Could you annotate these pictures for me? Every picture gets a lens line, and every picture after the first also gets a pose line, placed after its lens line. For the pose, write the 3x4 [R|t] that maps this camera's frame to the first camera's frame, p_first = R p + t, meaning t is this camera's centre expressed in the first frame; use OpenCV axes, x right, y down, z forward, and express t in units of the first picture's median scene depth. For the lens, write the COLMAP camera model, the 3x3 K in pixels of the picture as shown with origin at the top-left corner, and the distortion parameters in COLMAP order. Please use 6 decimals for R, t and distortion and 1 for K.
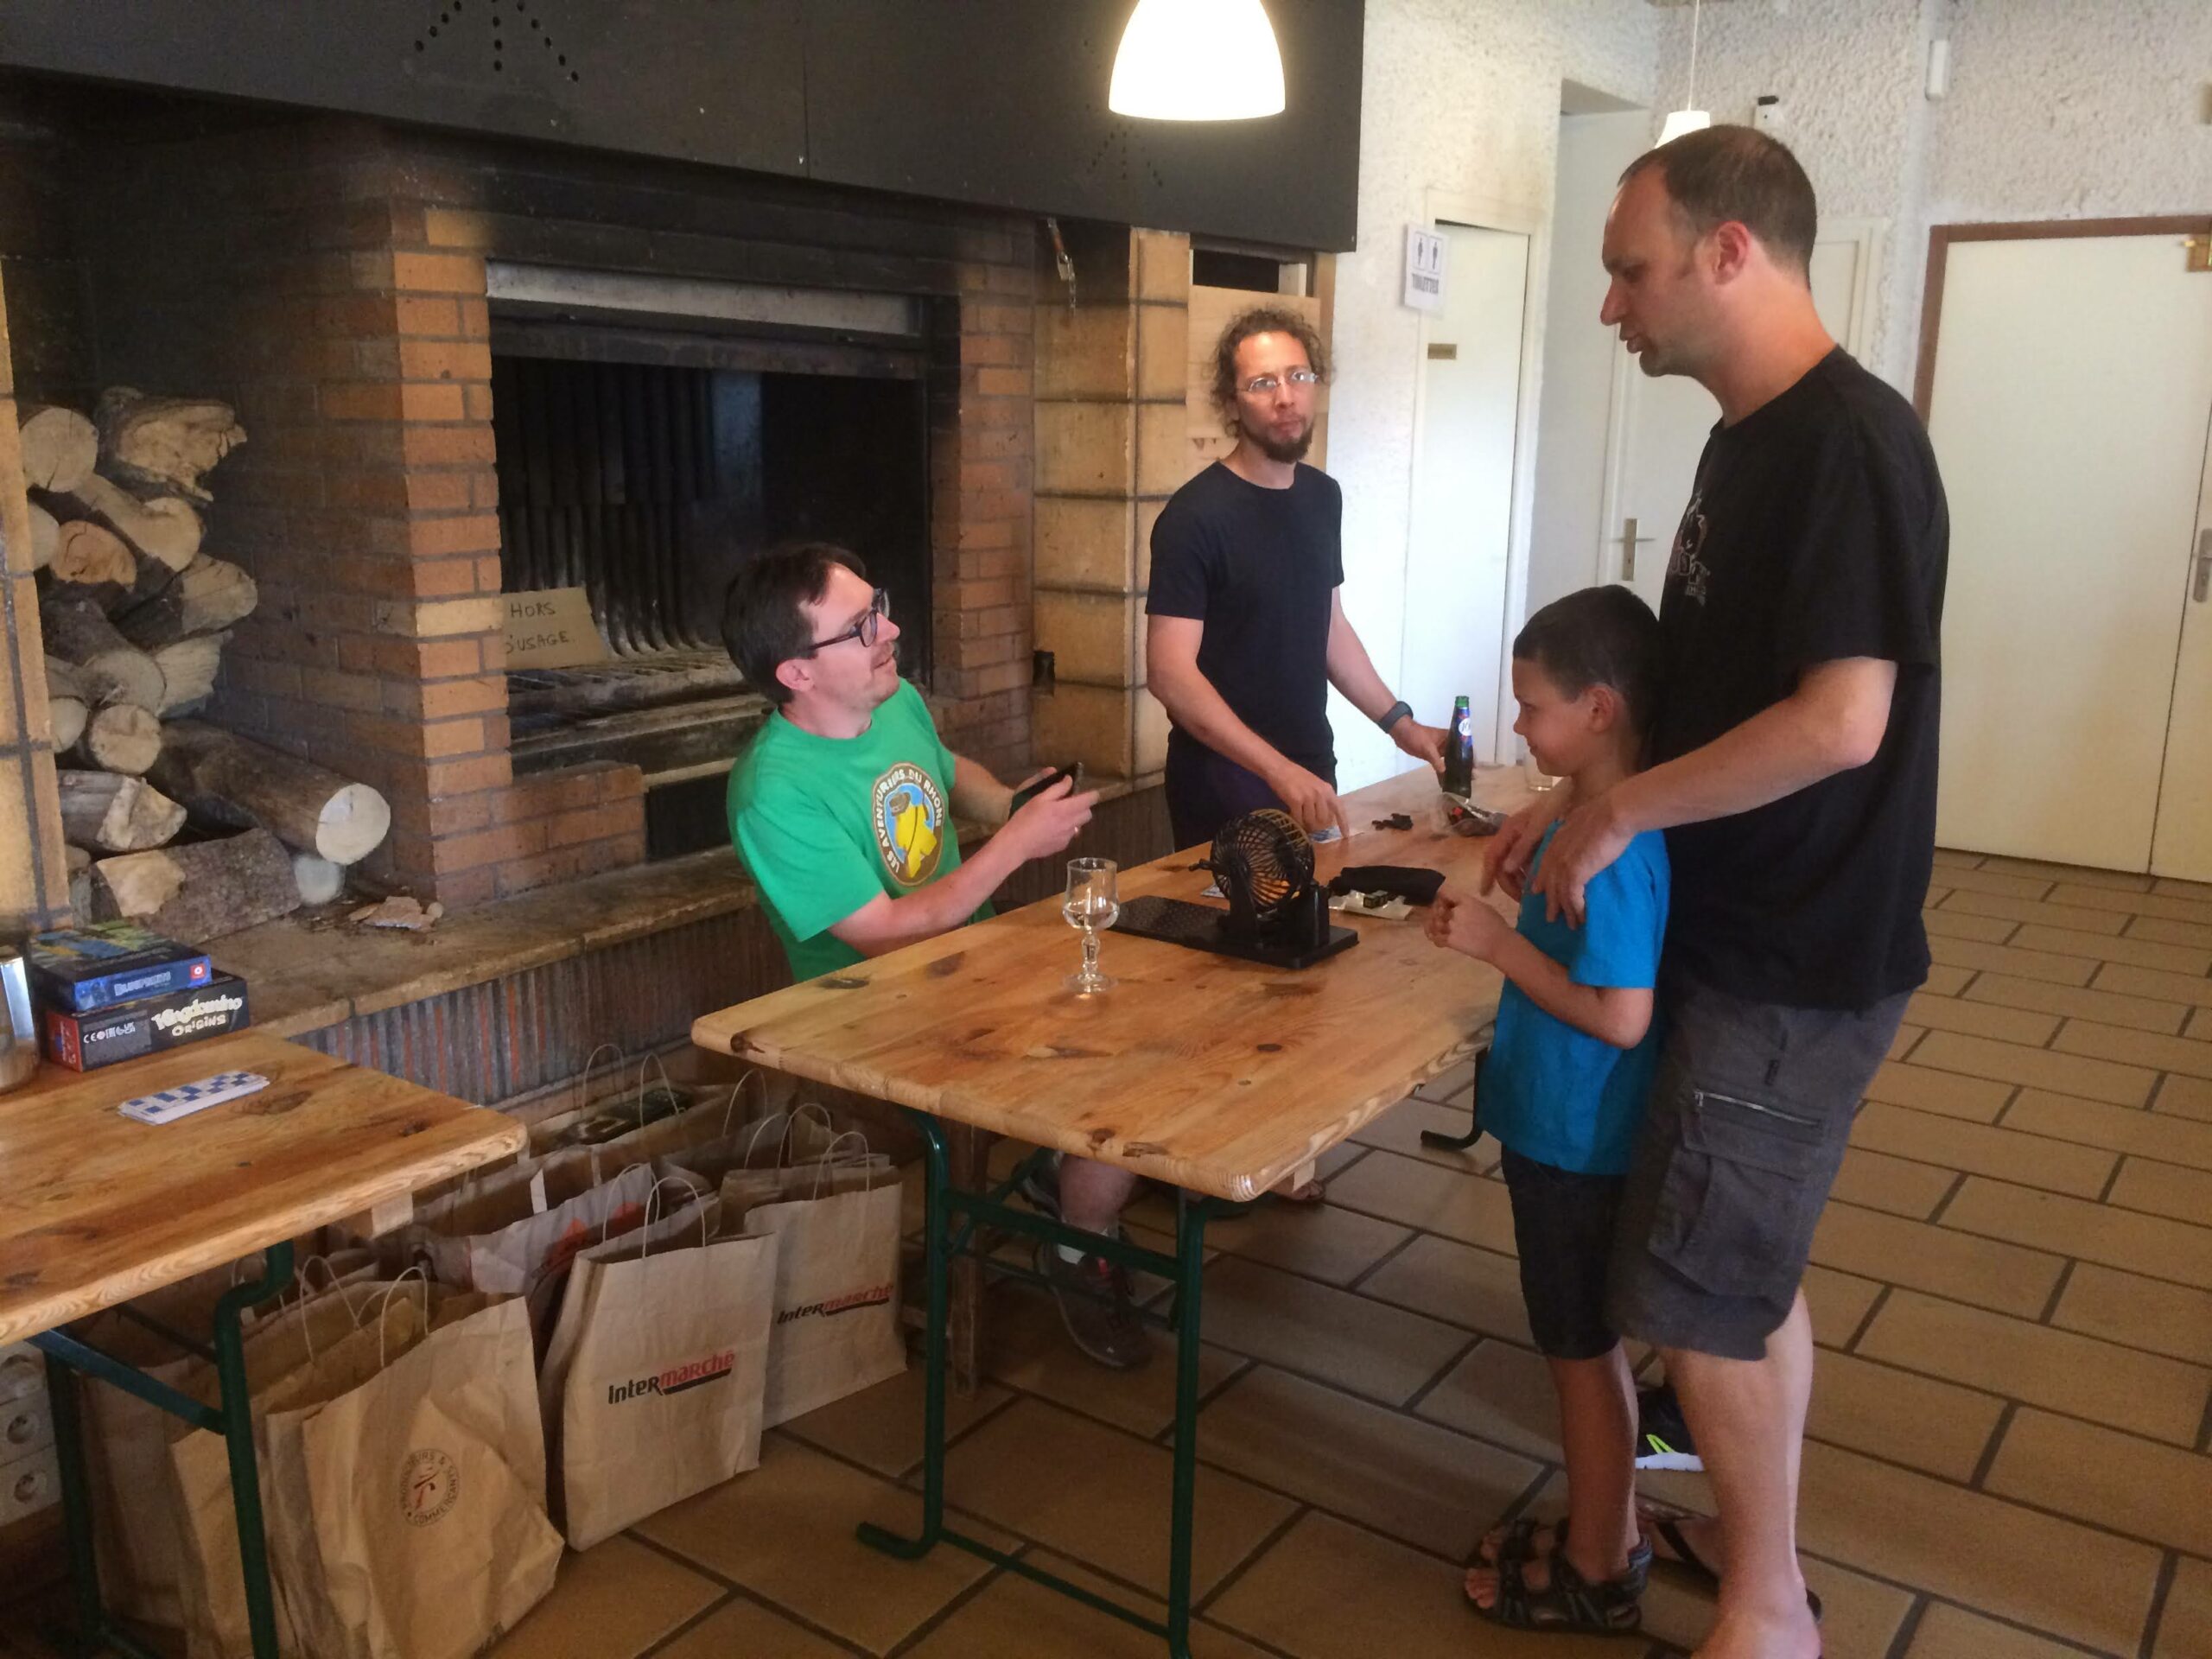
lens RADIAL K [[1879.8, 0, 1098.2], [0, 1879.8, 835.5], [0, 0, 1]] dist [0.048292, -0.040903]
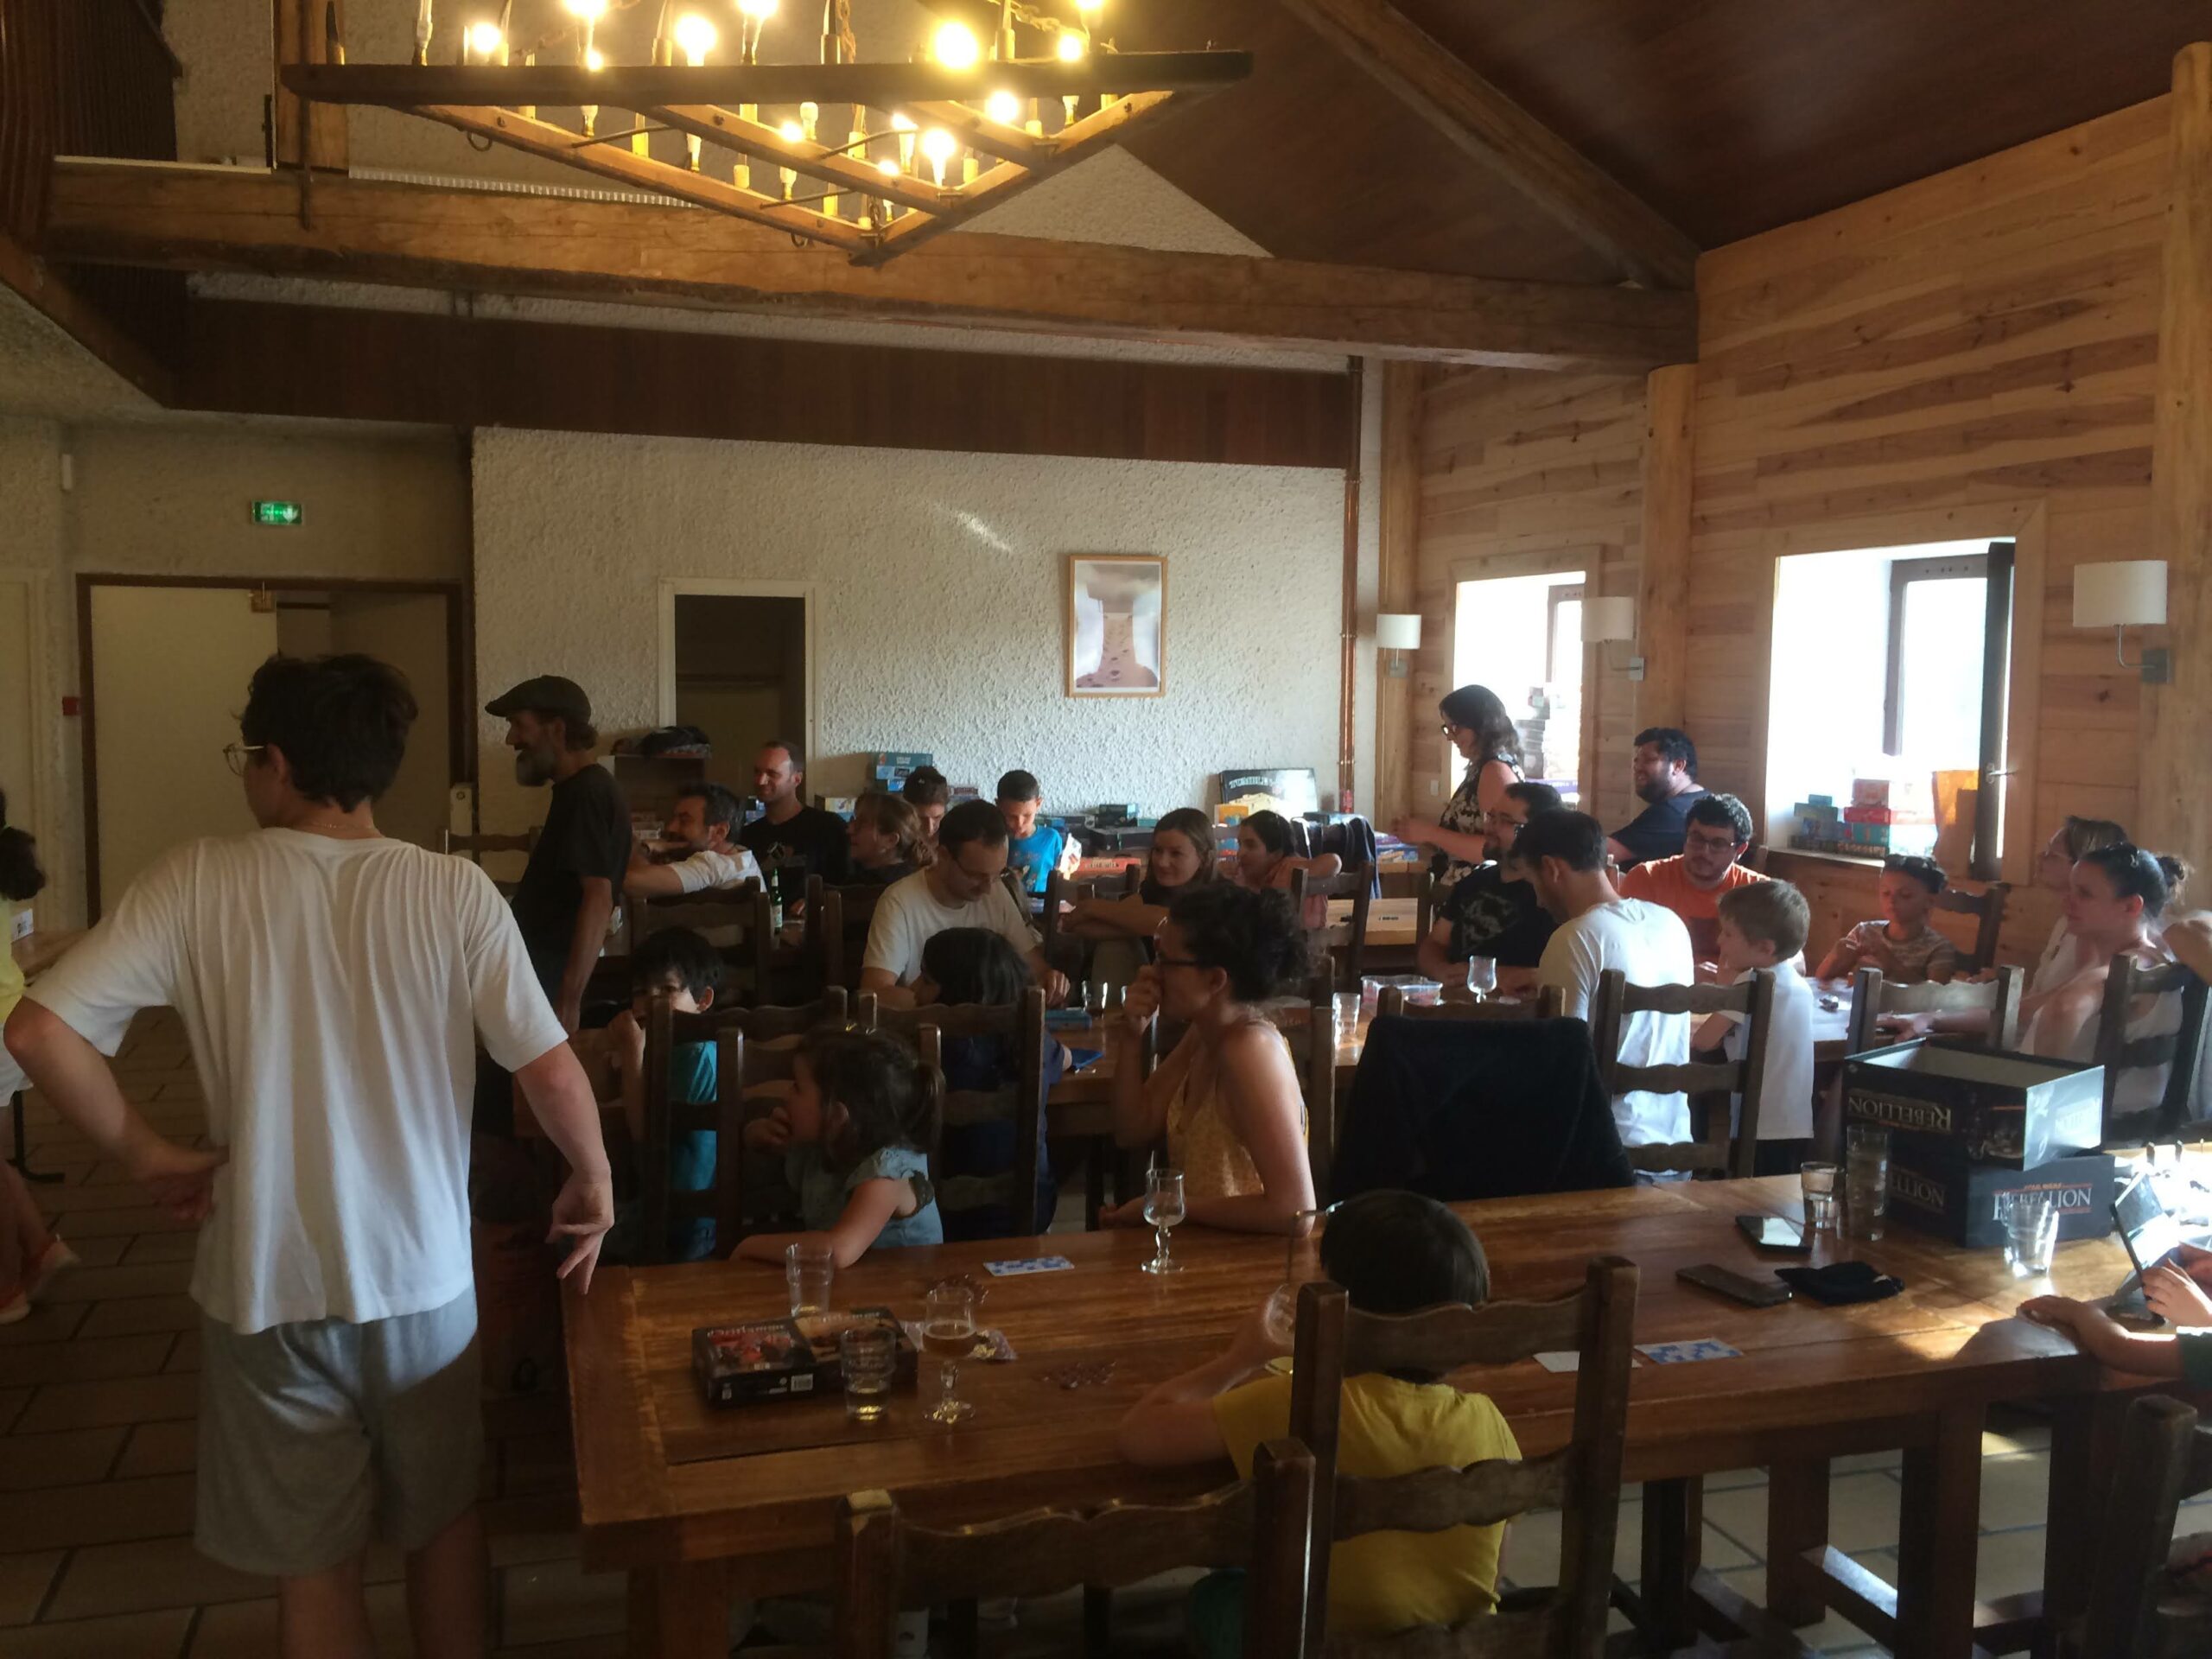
lens RADIAL K [[1879.8, 0, 1100.0], [0, 1879.8, 821.6], [0, 0, 1]] dist [0.048292, -0.040903]
pose [[0.608601, -0.059426, 0.791248, -0.367414], [0.173192, 0.983097, -0.059379, 0.129740], [-0.774345, 0.173175, 0.608605, -0.681510]]
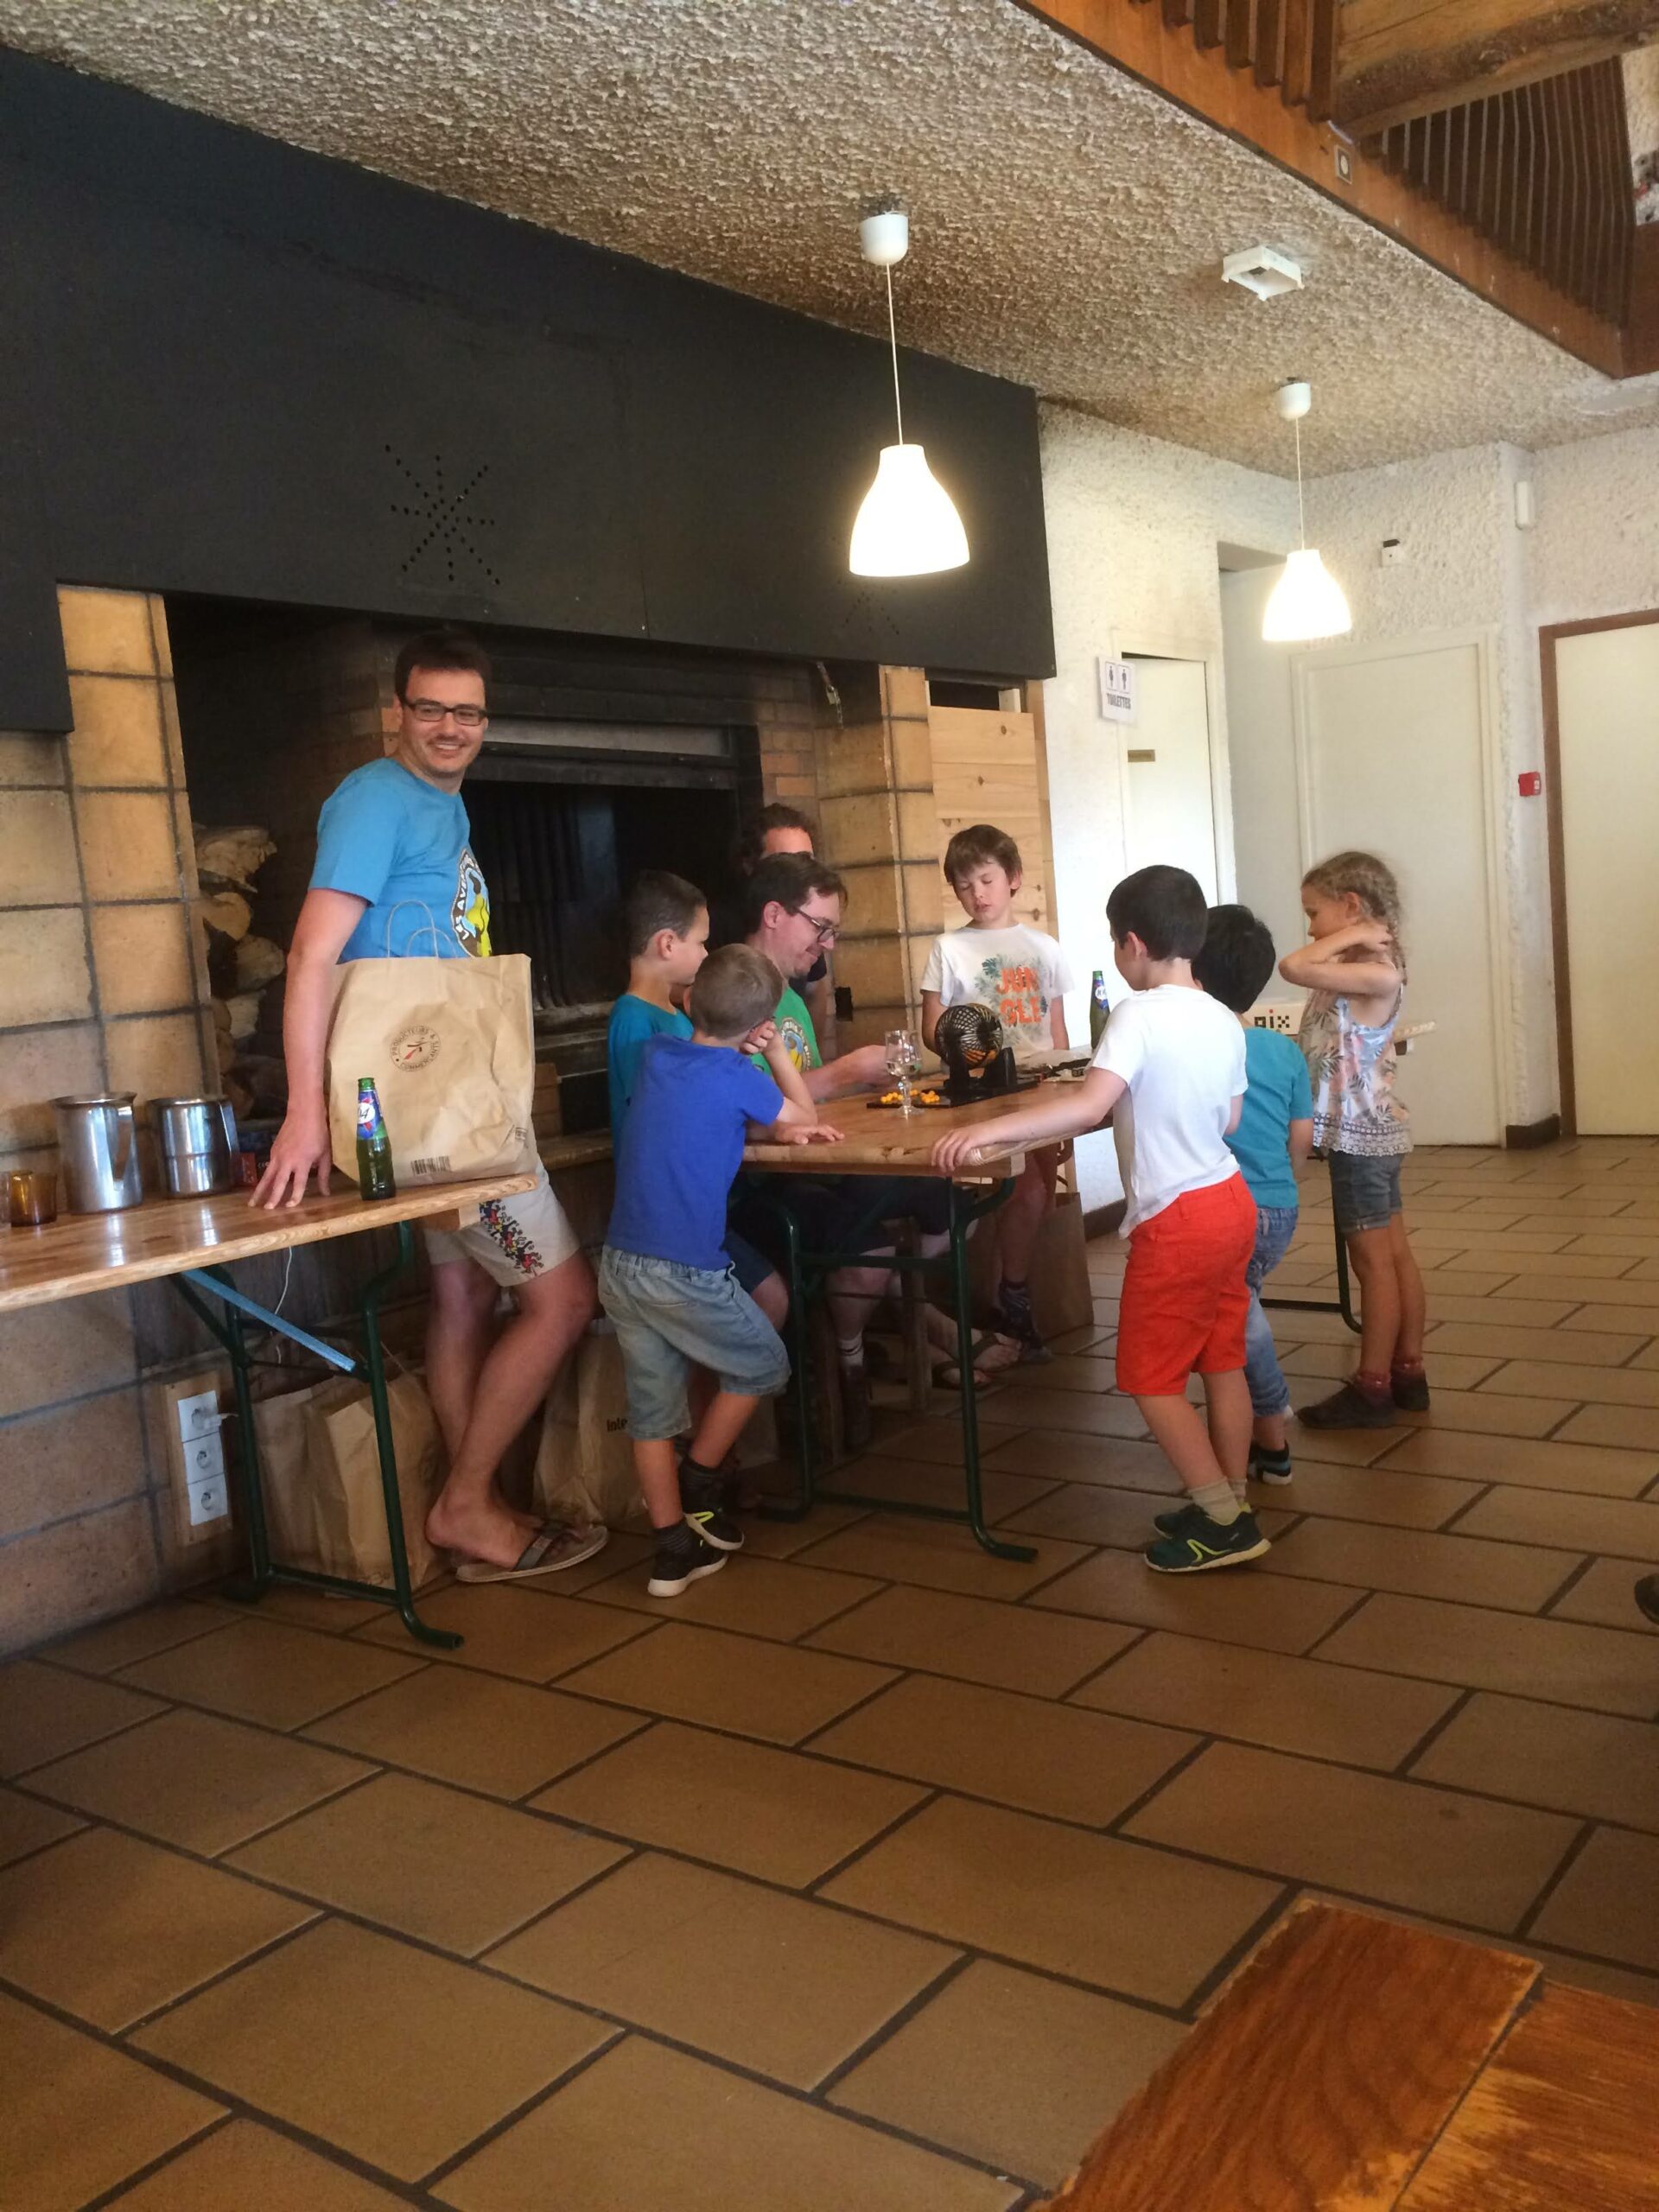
lens RADIAL K [[1879.8, 0, 831.9], [0, 1879.8, 1100.9], [0, 0, 1]] dist [0.048292, -0.040903]
pose [[0.995253, -0.089211, -0.038891, 0.007963], [0.083329, 0.987610, -0.132976, 0.157453], [0.050273, 0.129104, 0.990356, -0.288509]]
